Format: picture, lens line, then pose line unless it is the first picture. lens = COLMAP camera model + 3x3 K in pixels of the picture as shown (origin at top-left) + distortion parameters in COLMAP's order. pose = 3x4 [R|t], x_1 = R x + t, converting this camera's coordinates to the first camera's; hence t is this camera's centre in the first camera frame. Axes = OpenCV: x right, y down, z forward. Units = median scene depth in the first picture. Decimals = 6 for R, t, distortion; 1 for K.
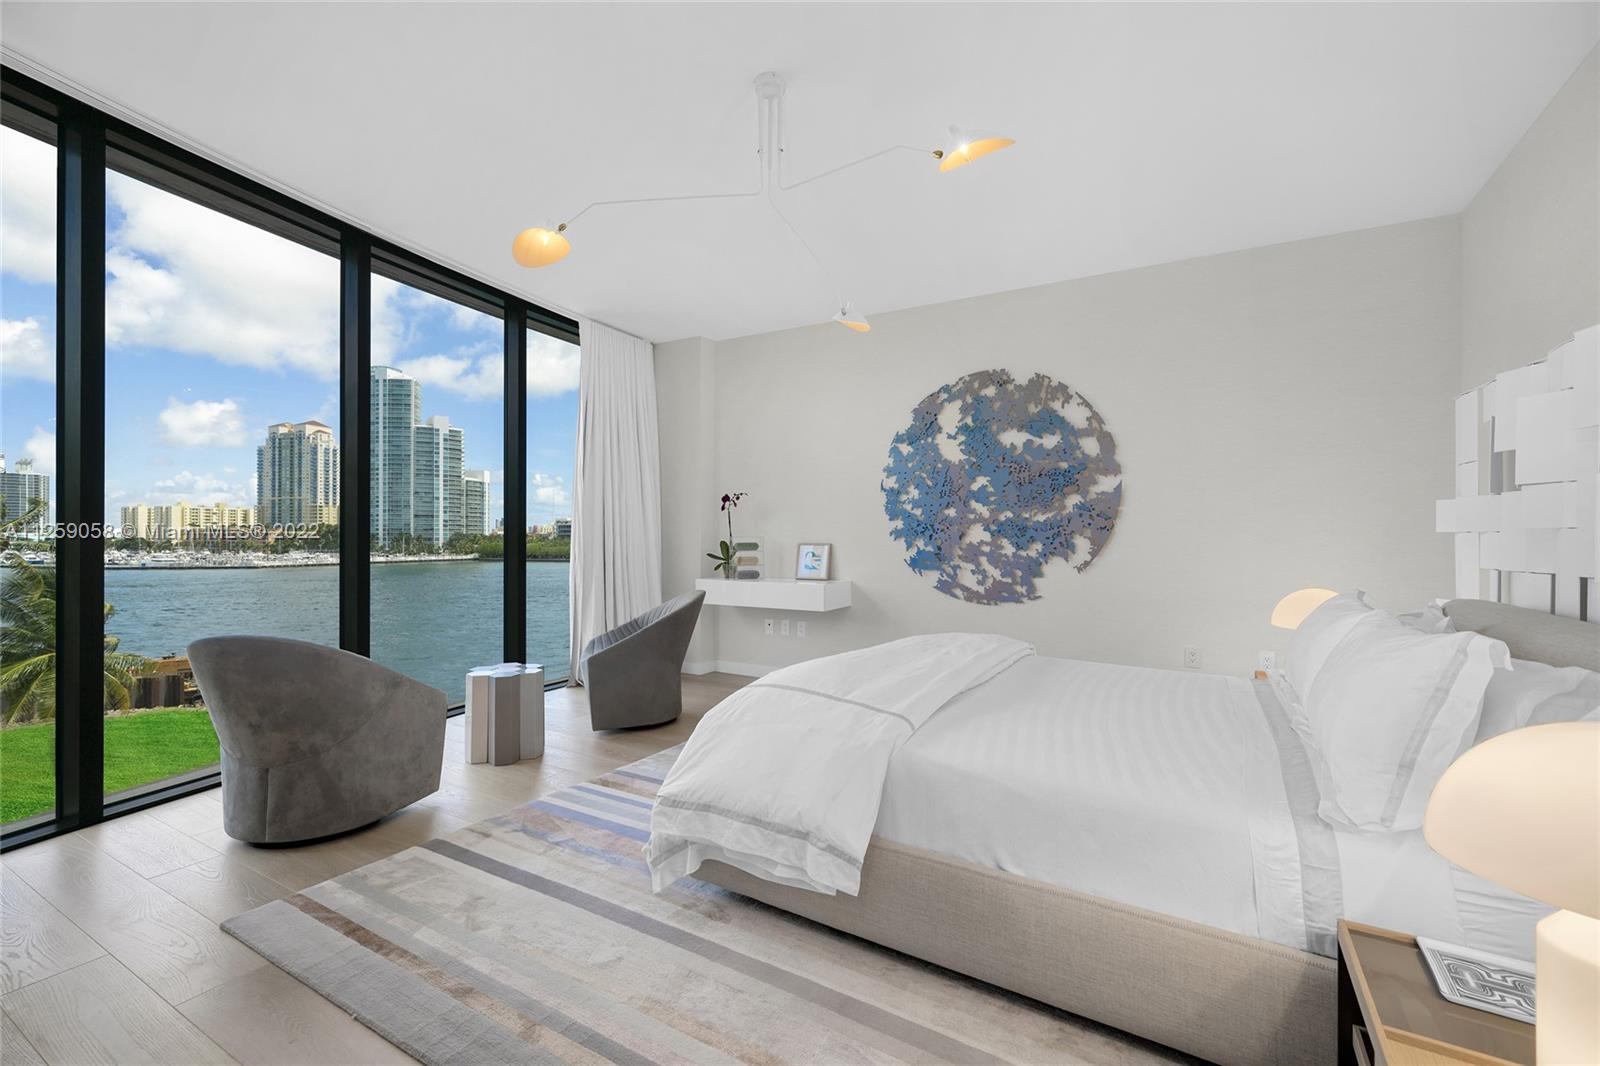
lens RADIAL K [[705.1, 0, 799.6], [0, 705.1, 539.8], [0, 0, 1]] dist [0.004182, 0.000061]
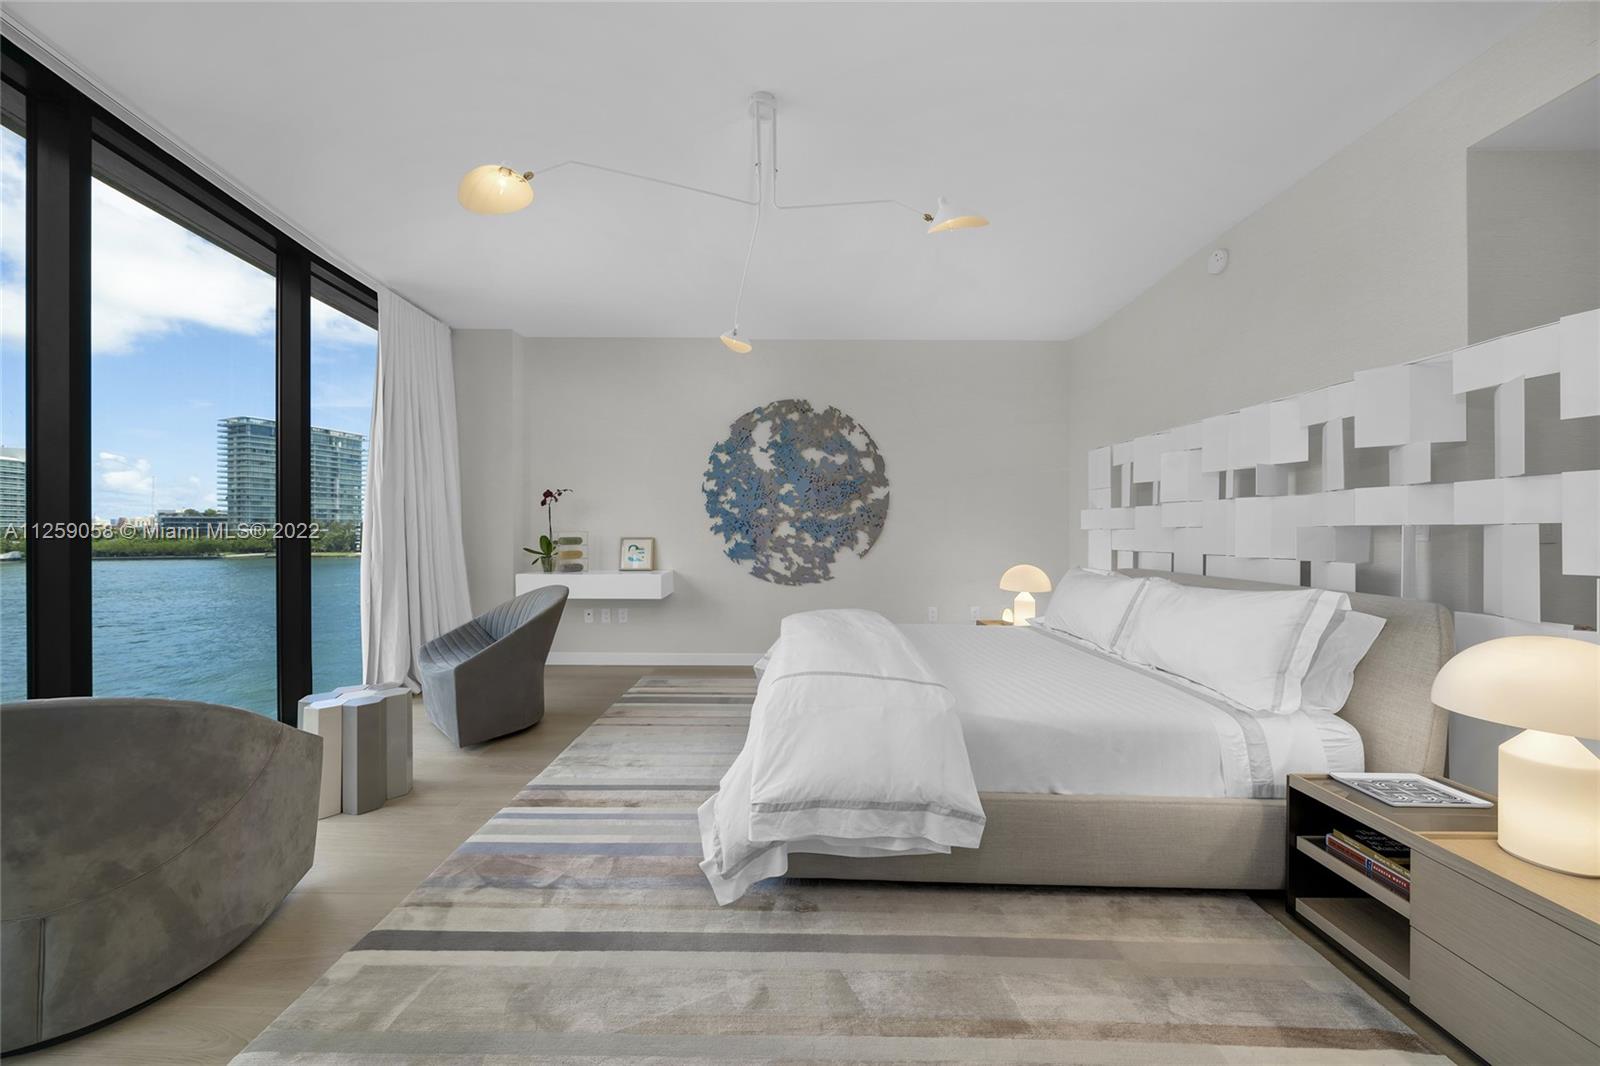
lens RADIAL K [[556.4, 0, 797.3], [0, 556.4, 535.9], [0, 0, 1]] dist [-0.004734, 0.000355]
pose [[0.857860, -0.004469, 0.513865, -0.396681], [0.001696, 0.999981, 0.005866, -0.004141], [-0.513881, -0.004161, 0.857851, 0.239307]]
